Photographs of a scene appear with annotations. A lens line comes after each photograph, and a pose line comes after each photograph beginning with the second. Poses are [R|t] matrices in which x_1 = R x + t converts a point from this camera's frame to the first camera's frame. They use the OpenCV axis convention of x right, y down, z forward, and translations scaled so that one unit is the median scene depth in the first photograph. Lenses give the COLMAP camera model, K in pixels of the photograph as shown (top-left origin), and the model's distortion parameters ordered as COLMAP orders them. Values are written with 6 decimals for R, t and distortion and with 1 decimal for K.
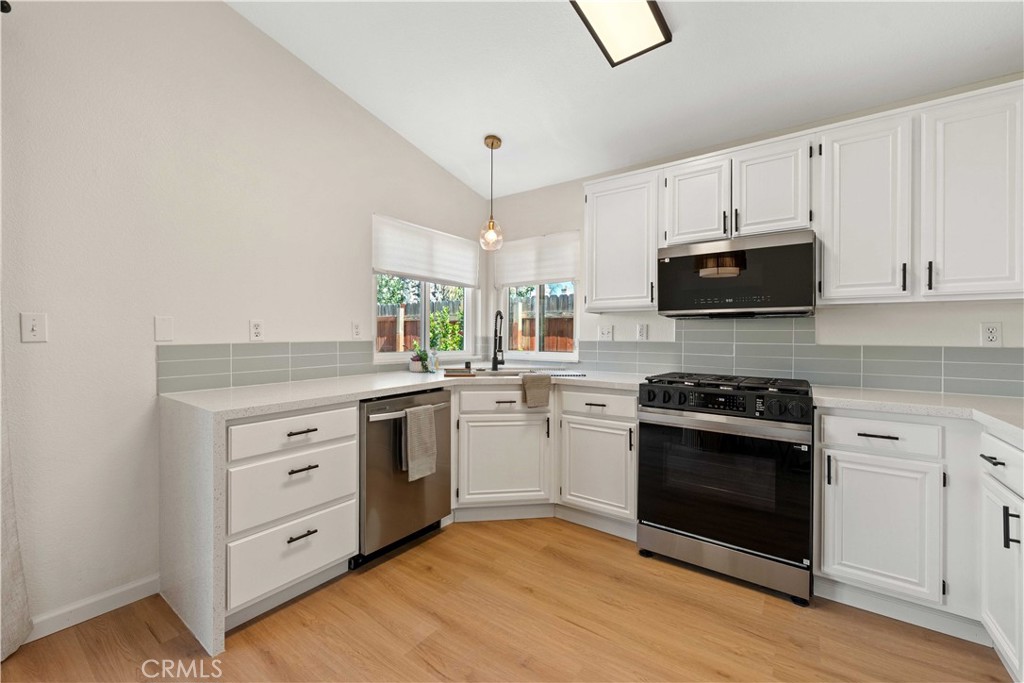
lens RADIAL K [[415.1, 0, 511.4], [0, 415.1, 338.2], [0, 0, 1]] dist [-0.000512, -0.000044]
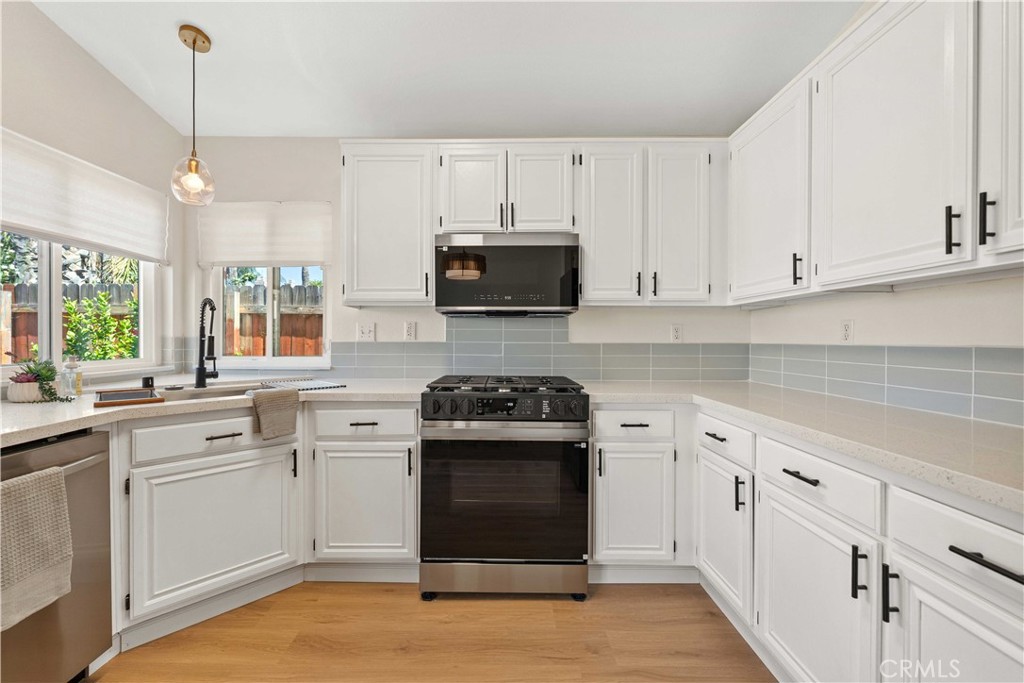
lens RADIAL K [[415.1, 0, 504.1], [0, 415.1, 338.7], [0, 0, 1]] dist [-0.000512, -0.000044]
pose [[0.822745, -0.007089, 0.568367, -0.022135], [0.006354, 0.999974, 0.003274, -0.000234], [-0.568375, 0.000917, 0.822769, 0.215909]]
